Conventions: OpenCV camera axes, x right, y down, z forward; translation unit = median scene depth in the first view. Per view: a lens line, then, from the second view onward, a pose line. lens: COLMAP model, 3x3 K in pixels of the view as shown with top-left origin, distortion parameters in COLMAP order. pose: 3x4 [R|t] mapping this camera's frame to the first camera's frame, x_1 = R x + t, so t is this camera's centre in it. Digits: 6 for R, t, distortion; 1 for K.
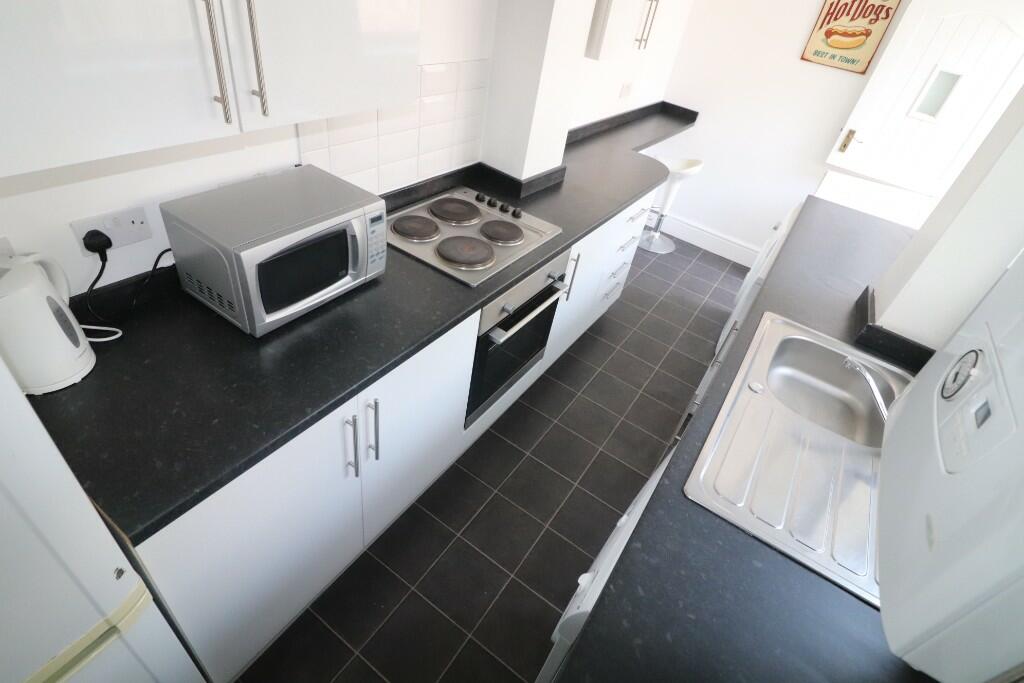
lens RADIAL K [[504.5, 0, 512.0], [0, 504.5, 341.5], [0, 0, 1]] dist [-0.000356, -0.012160]
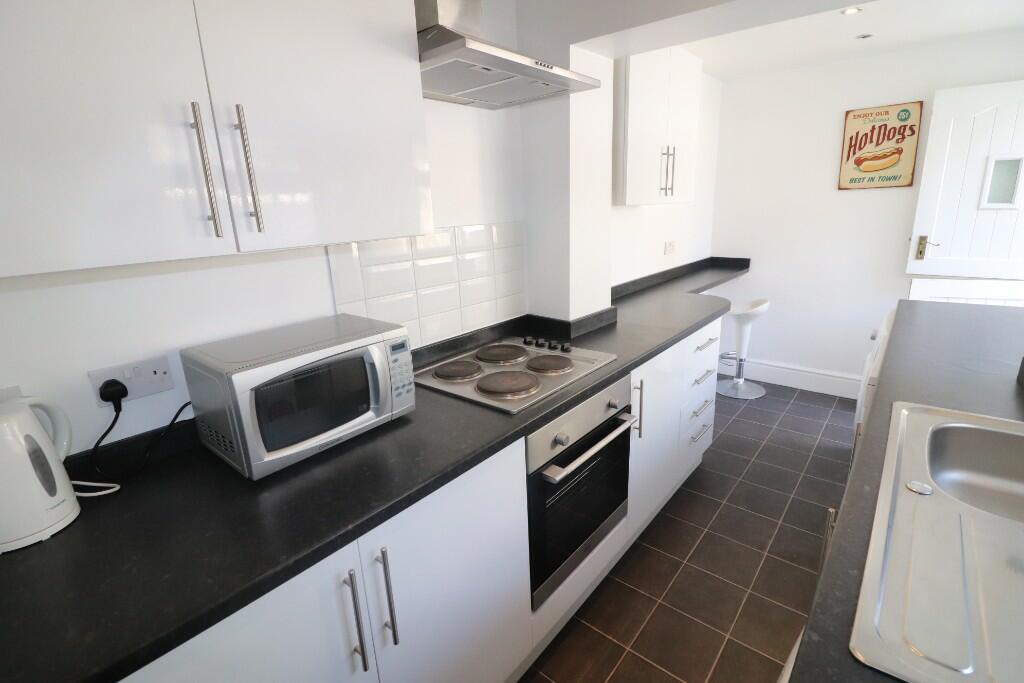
lens RADIAL K [[479.9, 0, 512.6], [0, 479.9, 339.2], [0, 0, 1]] dist [0.000689, -0.013847]
pose [[0.974137, -0.159538, -0.160014, 0.062040], [0.082818, 0.910969, -0.404075, 0.091080], [0.210233, 0.380372, 0.900621, 0.170066]]
